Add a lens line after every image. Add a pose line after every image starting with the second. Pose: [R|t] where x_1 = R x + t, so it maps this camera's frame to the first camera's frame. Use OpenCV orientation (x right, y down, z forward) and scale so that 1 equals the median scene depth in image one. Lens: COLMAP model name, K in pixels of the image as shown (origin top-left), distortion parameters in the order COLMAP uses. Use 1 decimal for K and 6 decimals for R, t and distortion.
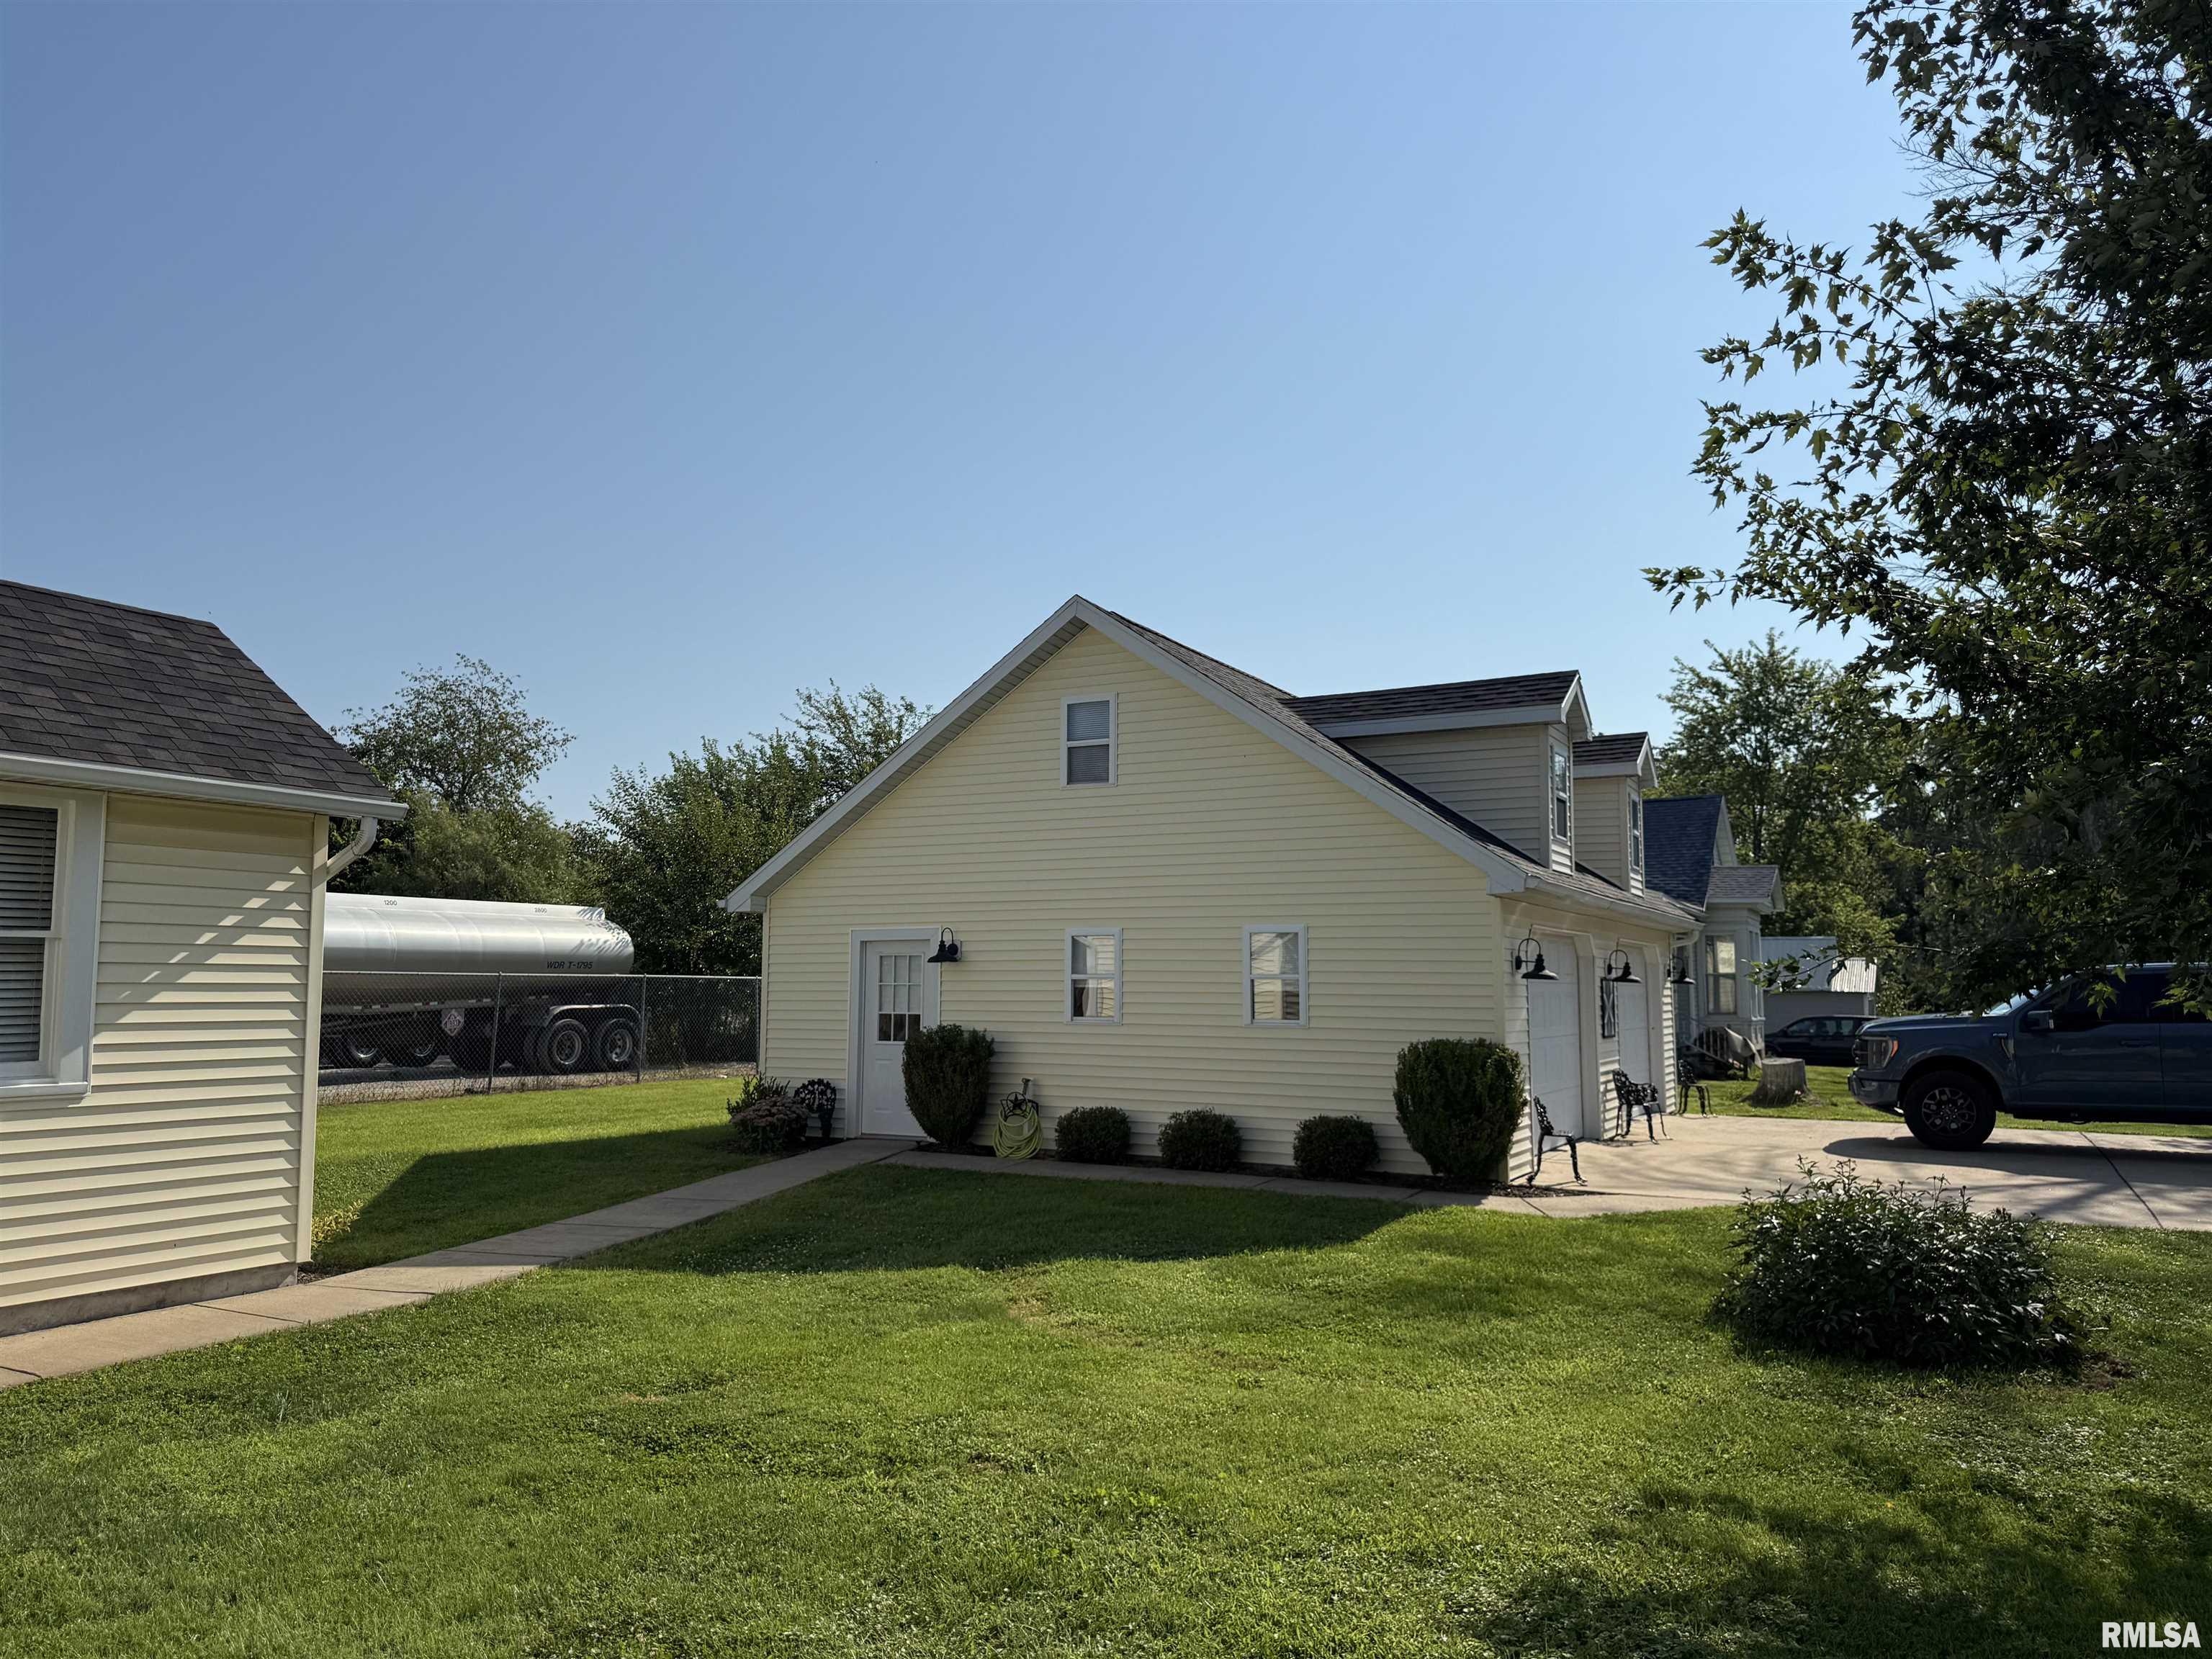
lens RADIAL K [[1563.4, 0, 1106.0], [0, 1563.4, 830.6], [0, 0, 1]] dist [0.030604, -0.006910]
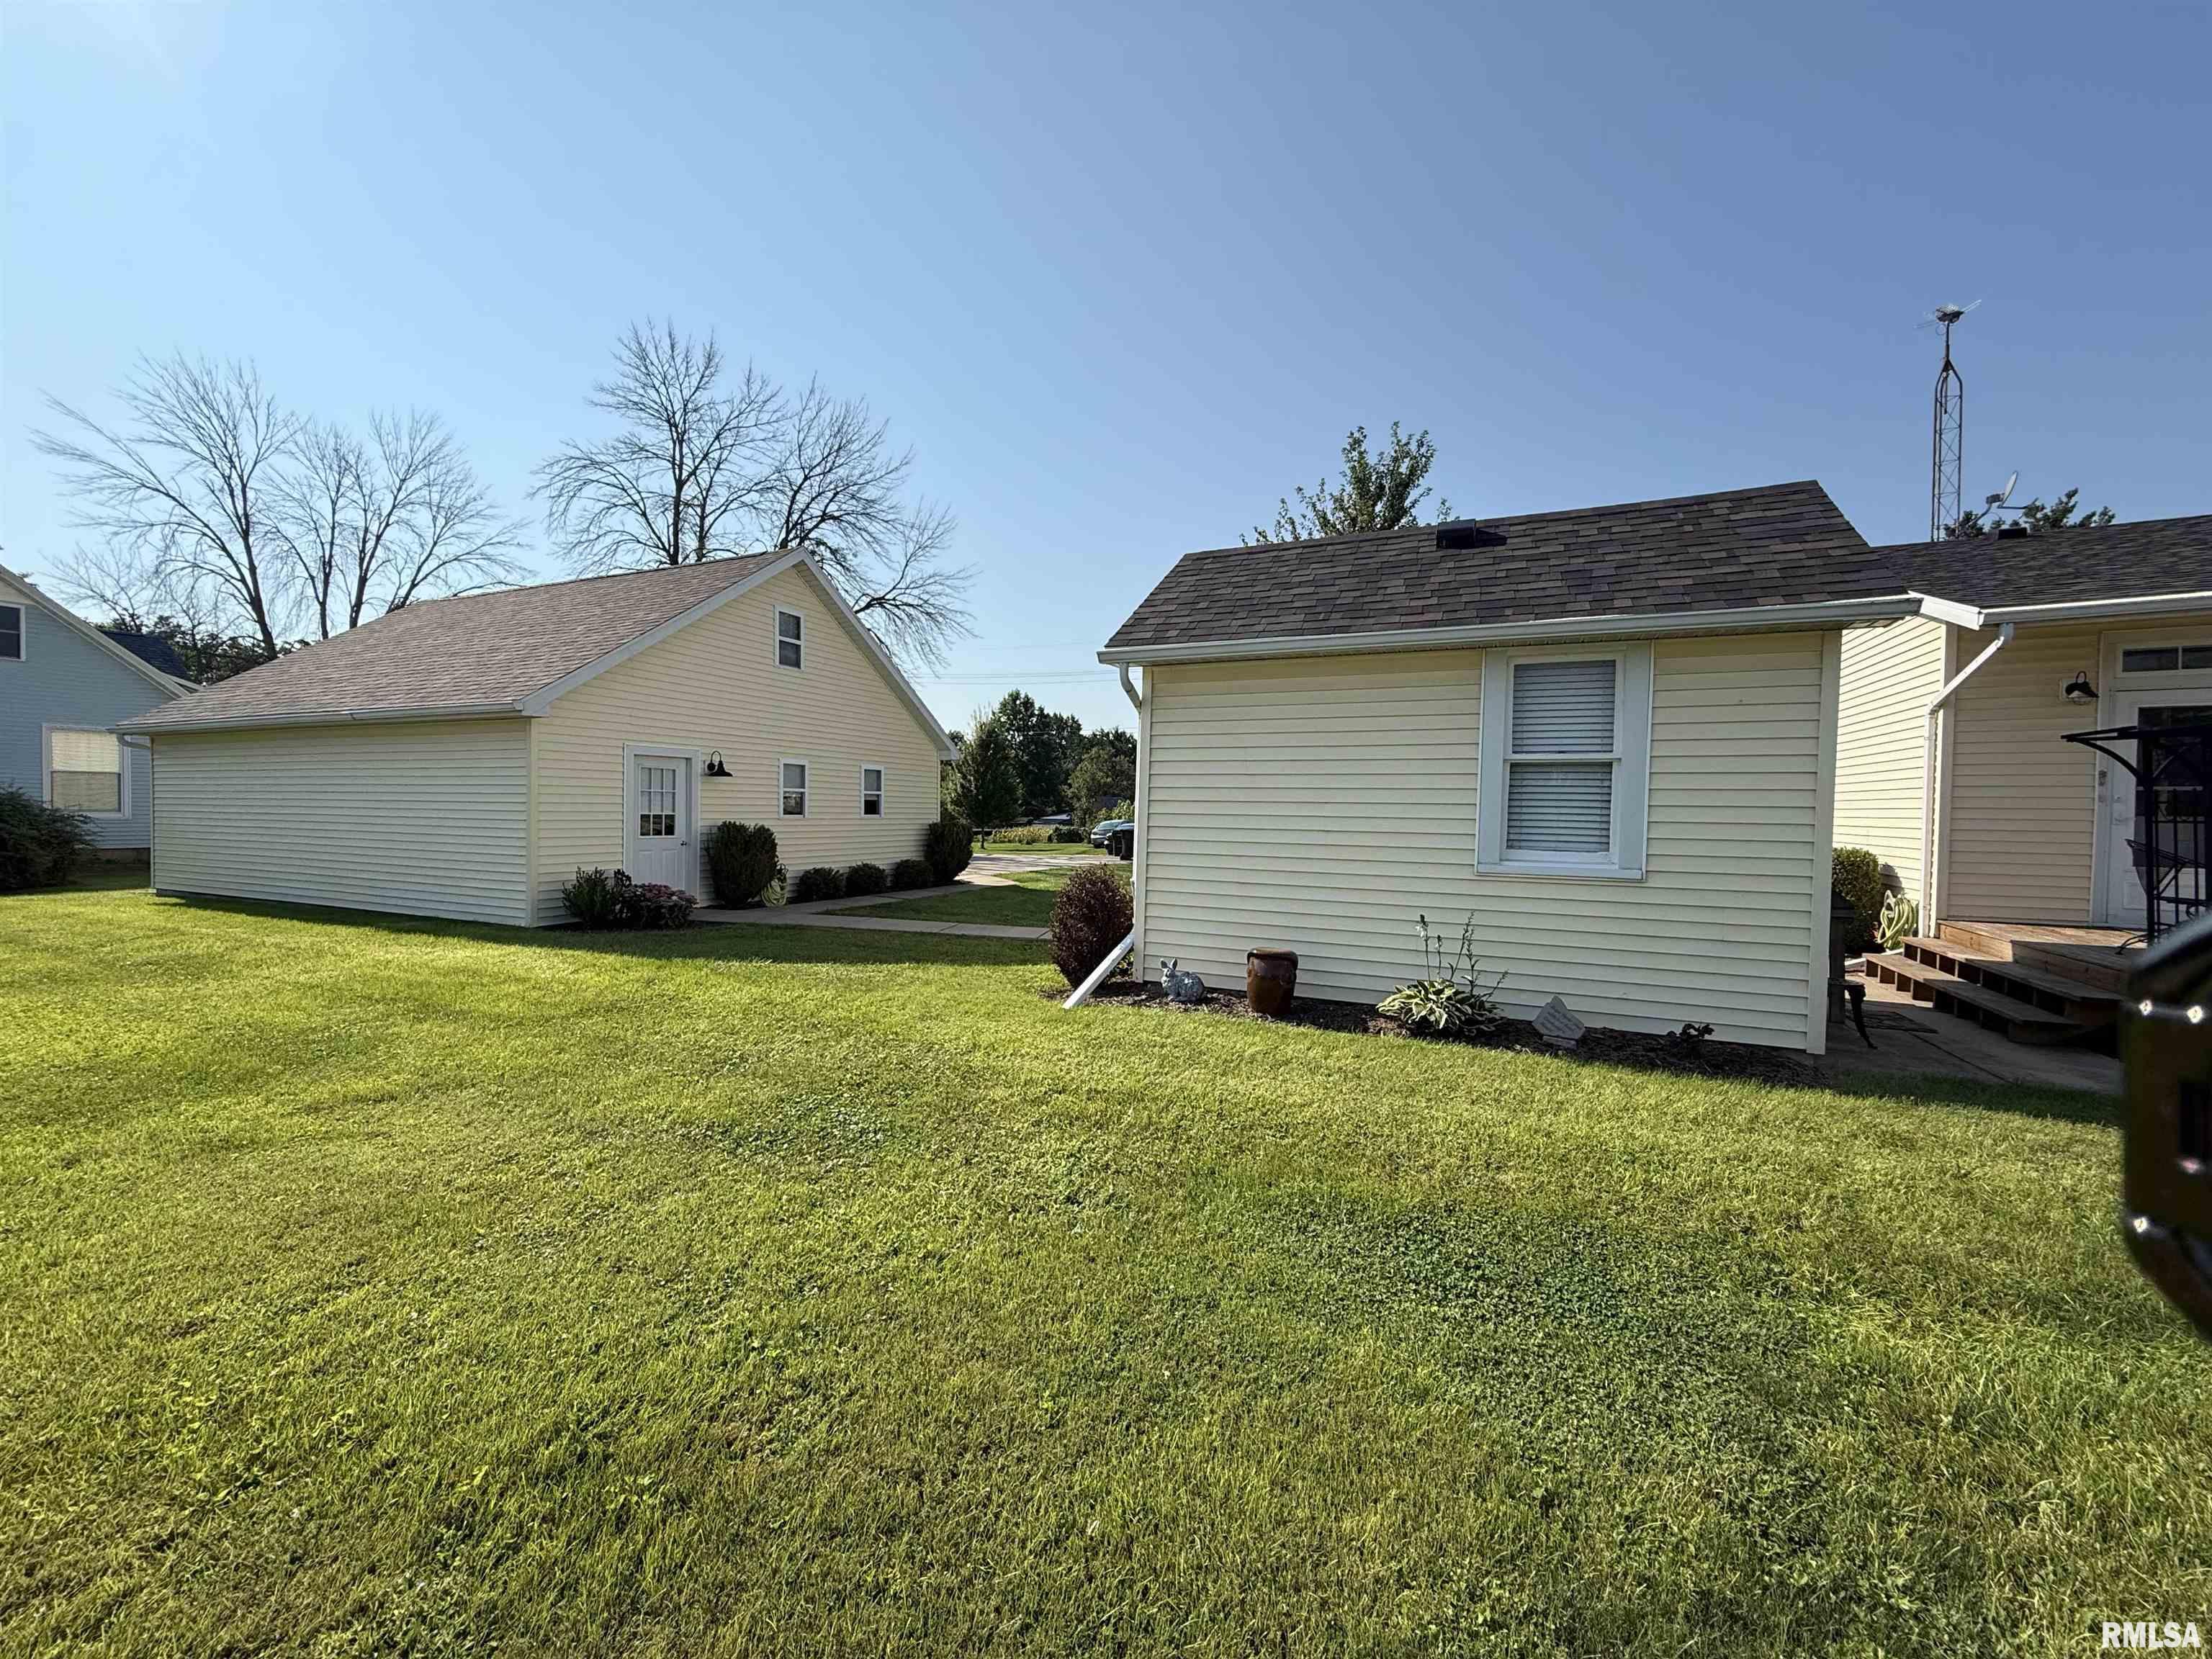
lens RADIAL K [[885.9, 0, 1104.0], [0, 885.9, 830.7], [0, 0, 1]] dist [0.000126, 0.000760]
pose [[-0.076584, -0.024463, 0.996763, -0.920185], [-0.109415, 0.993868, 0.015985, 0.083526], [-0.991041, -0.107837, -0.078791, 0.737413]]
